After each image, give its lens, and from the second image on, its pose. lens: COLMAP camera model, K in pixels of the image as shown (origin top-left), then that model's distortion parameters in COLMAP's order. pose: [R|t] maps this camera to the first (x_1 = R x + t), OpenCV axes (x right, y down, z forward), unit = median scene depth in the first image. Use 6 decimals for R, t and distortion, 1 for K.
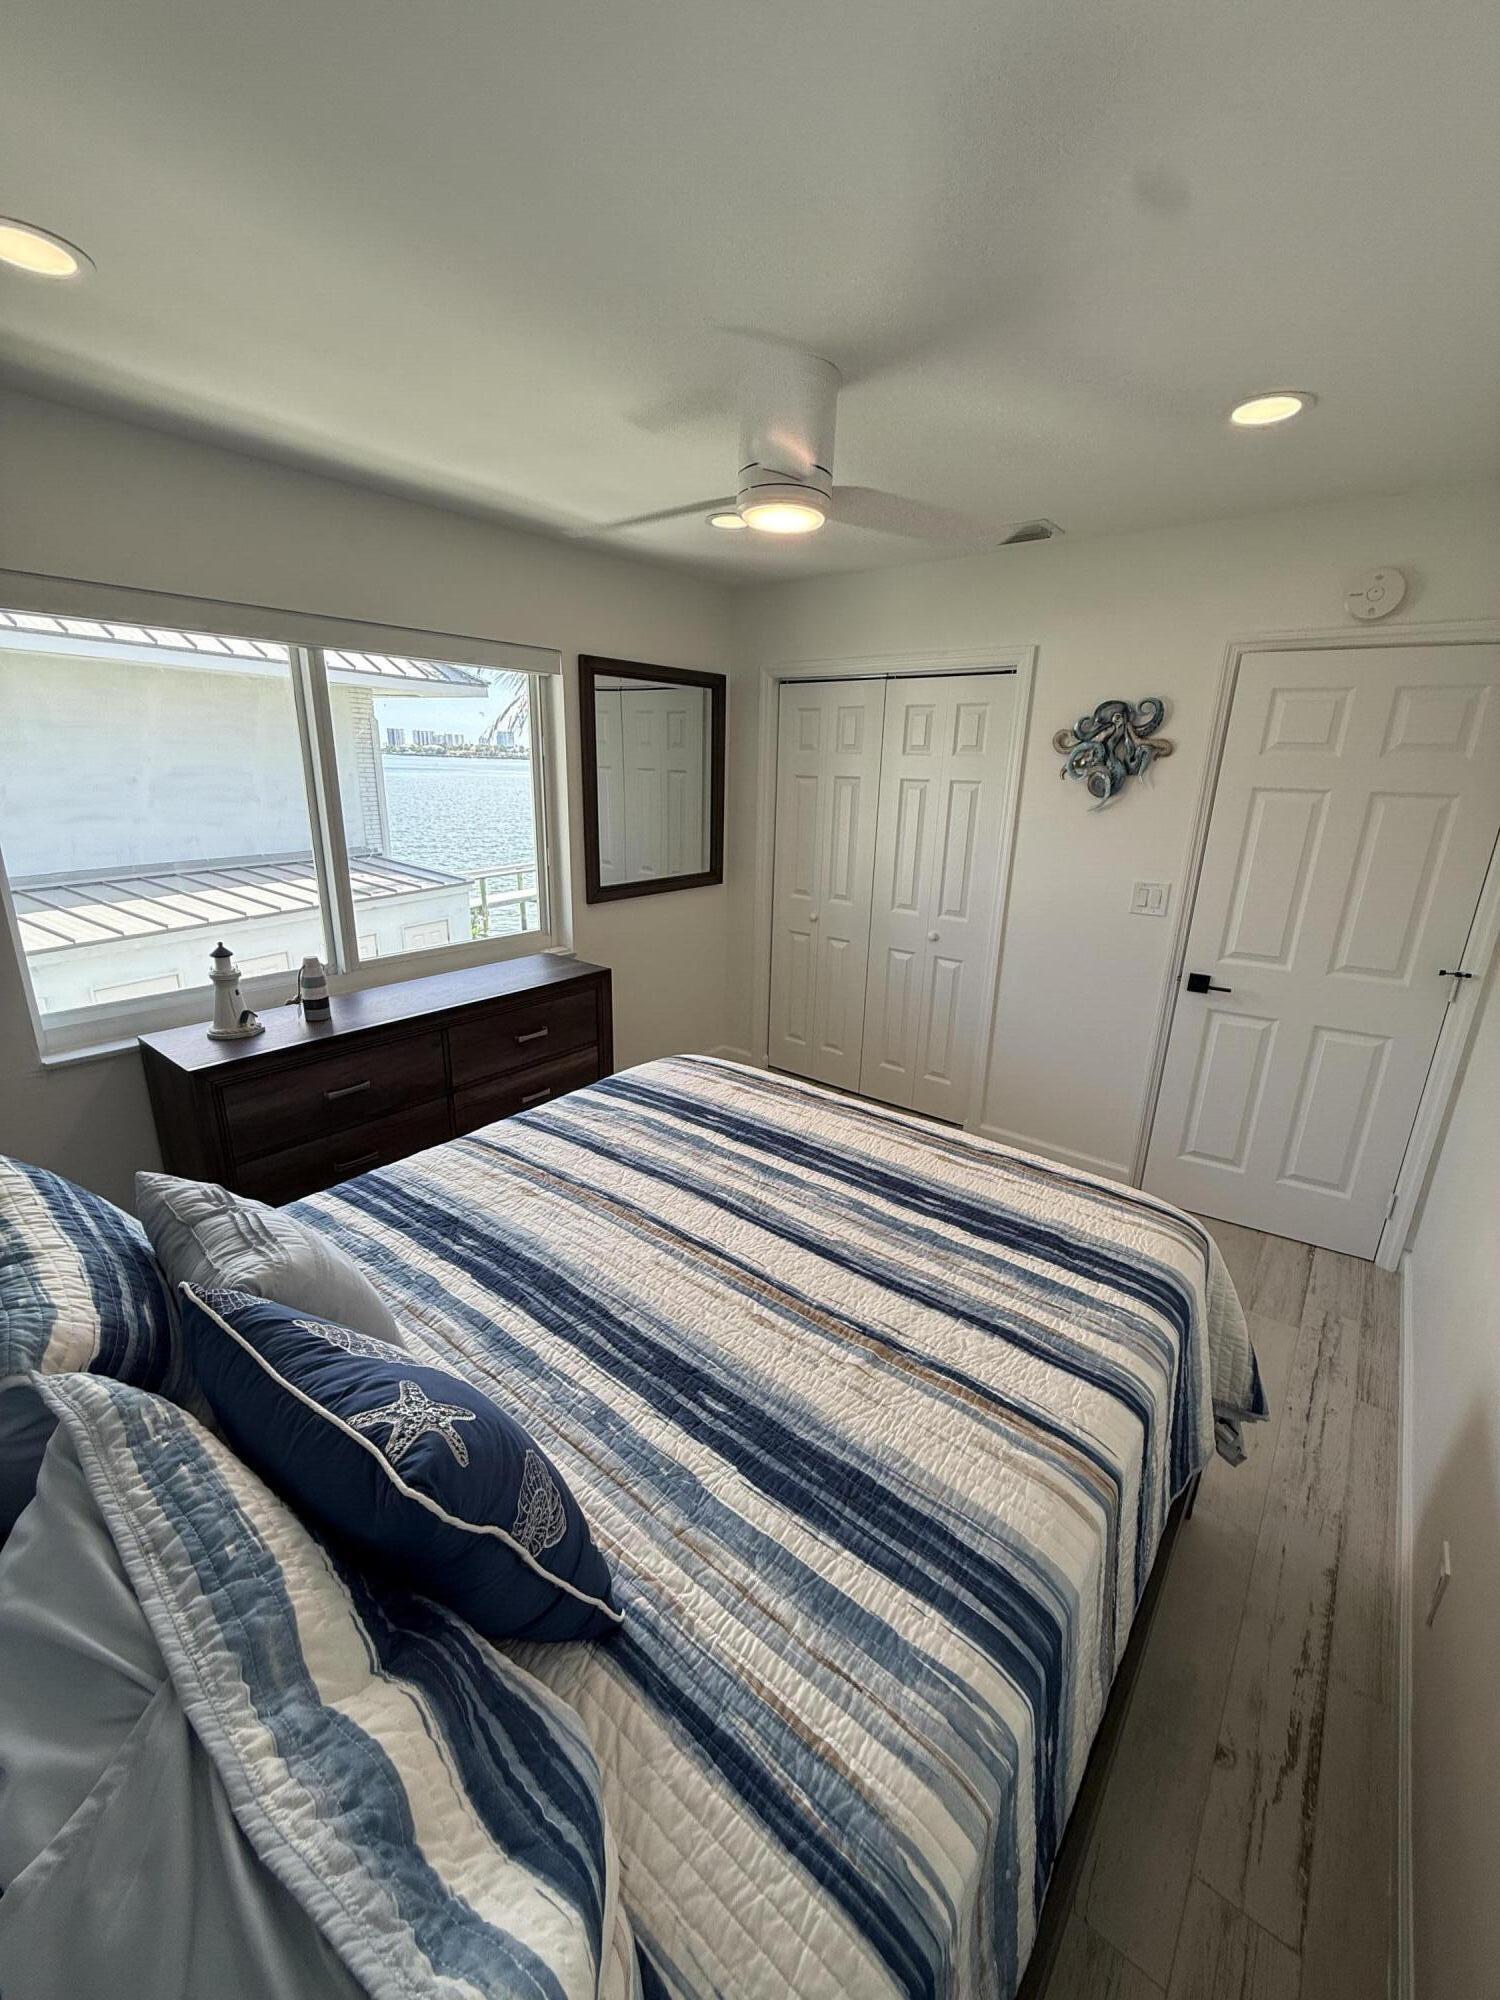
lens RADIAL K [[790.3, 0, 750.0], [0, 790.3, 1000.0], [0, 0, 1]] dist [0.000850, -0.000544]
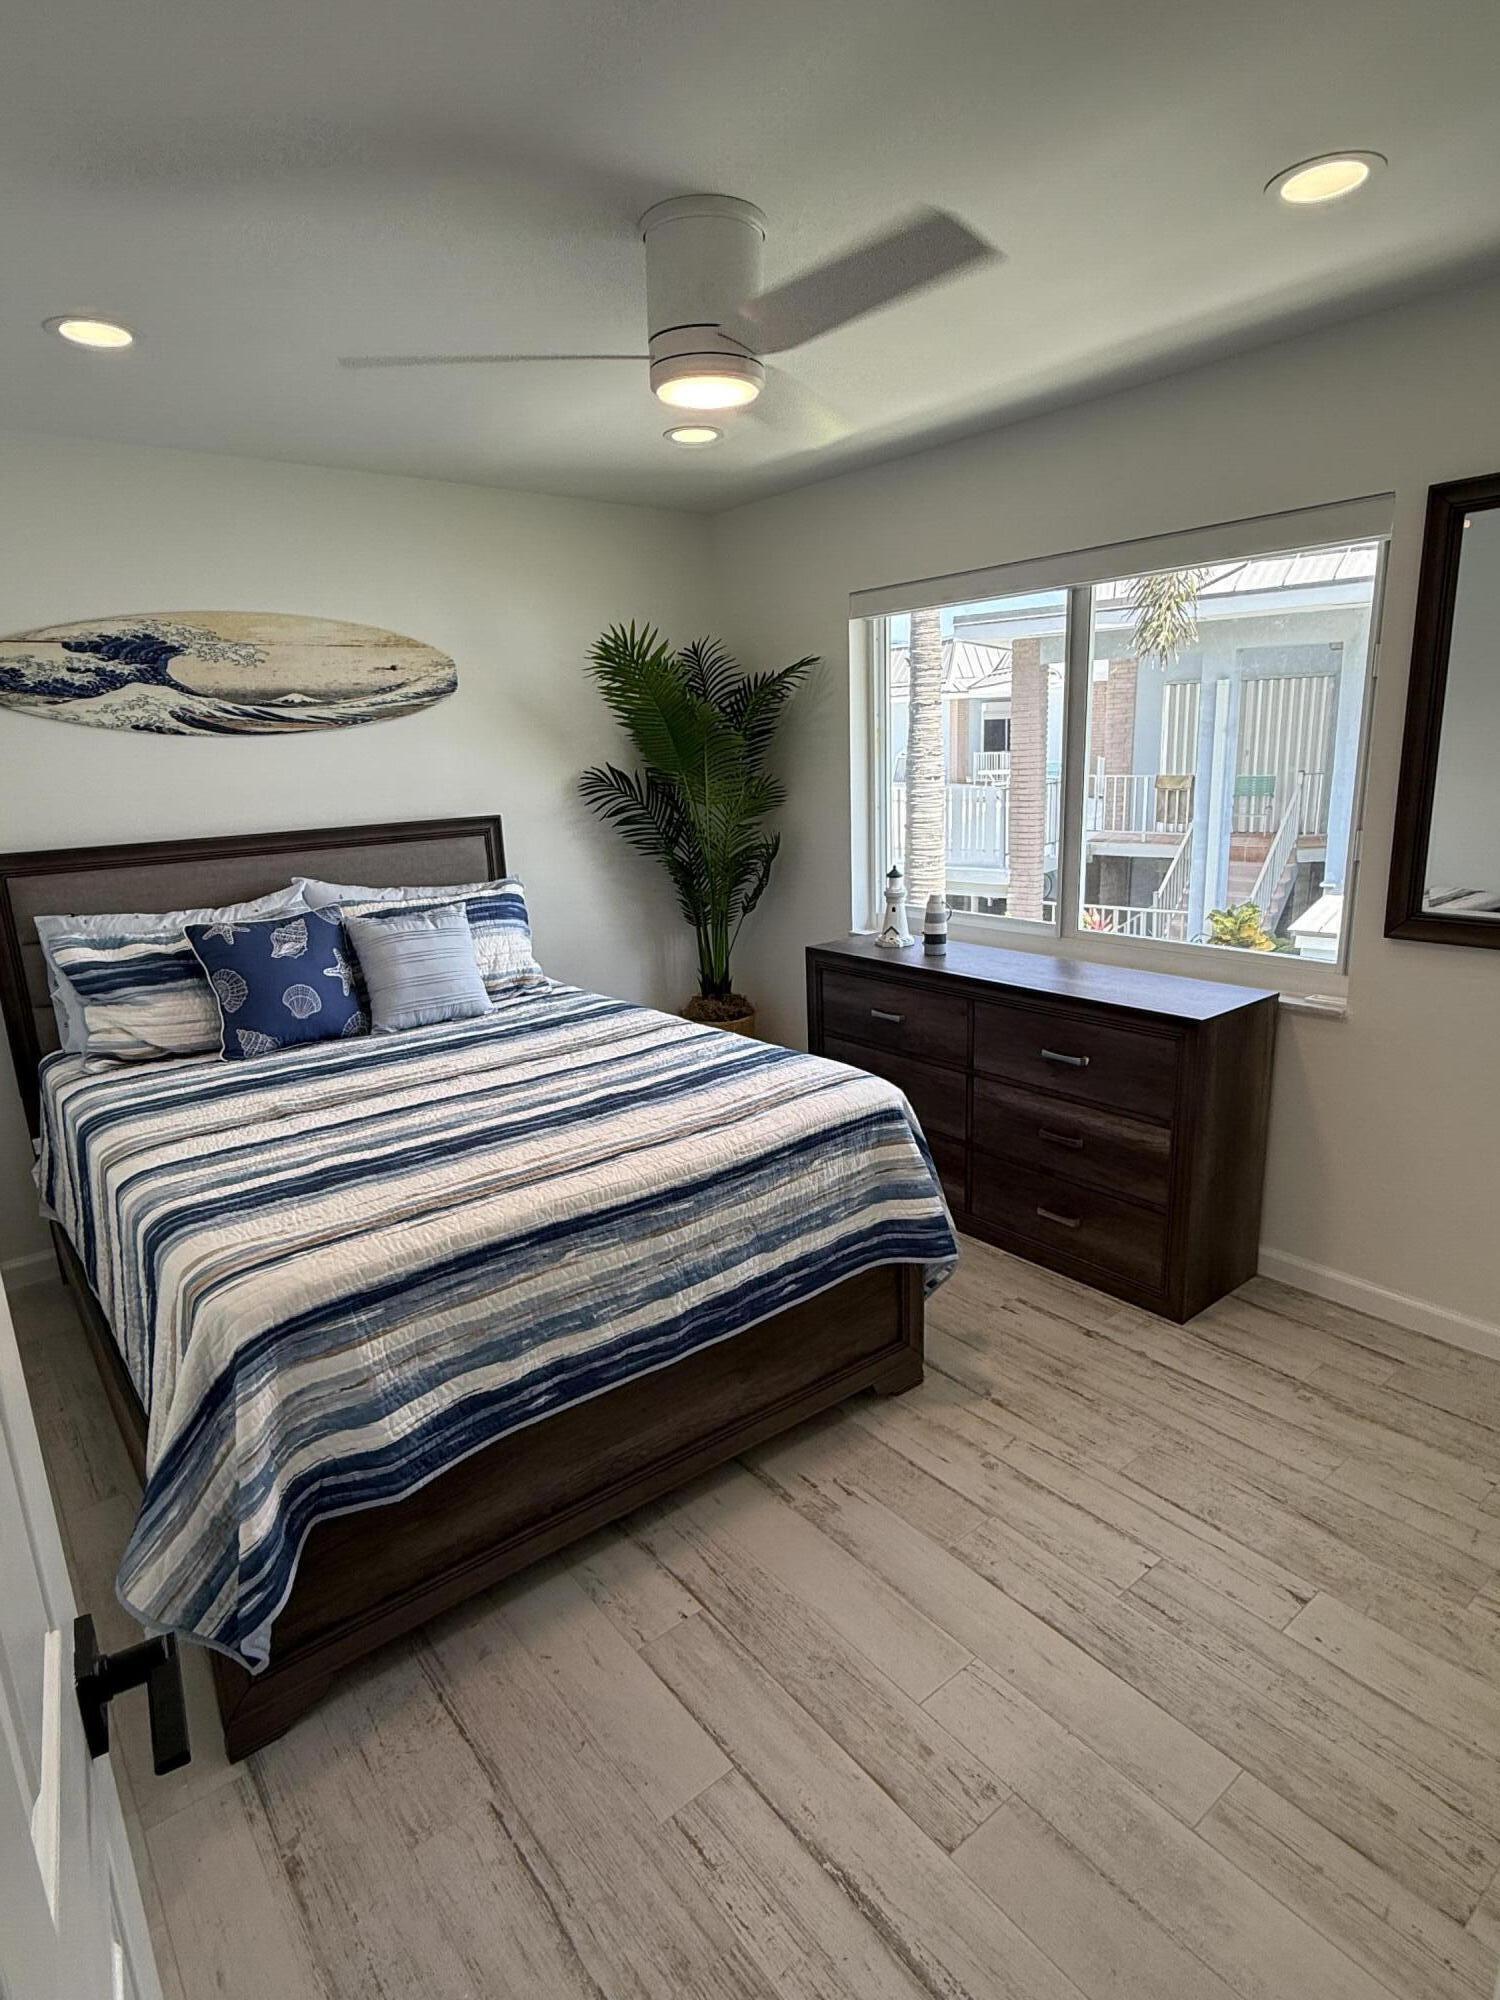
lens RADIAL K [[1079.5, 0, 750.0], [0, 1079.5, 1000.0], [0, 0, 1]] dist [0.000806, 0.000124]
pose [[-0.220731, 0.217528, -0.950768, 1.104177], [-0.248806, 0.930002, 0.270540, -0.305198], [0.943066, 0.296273, -0.151158, 1.246407]]
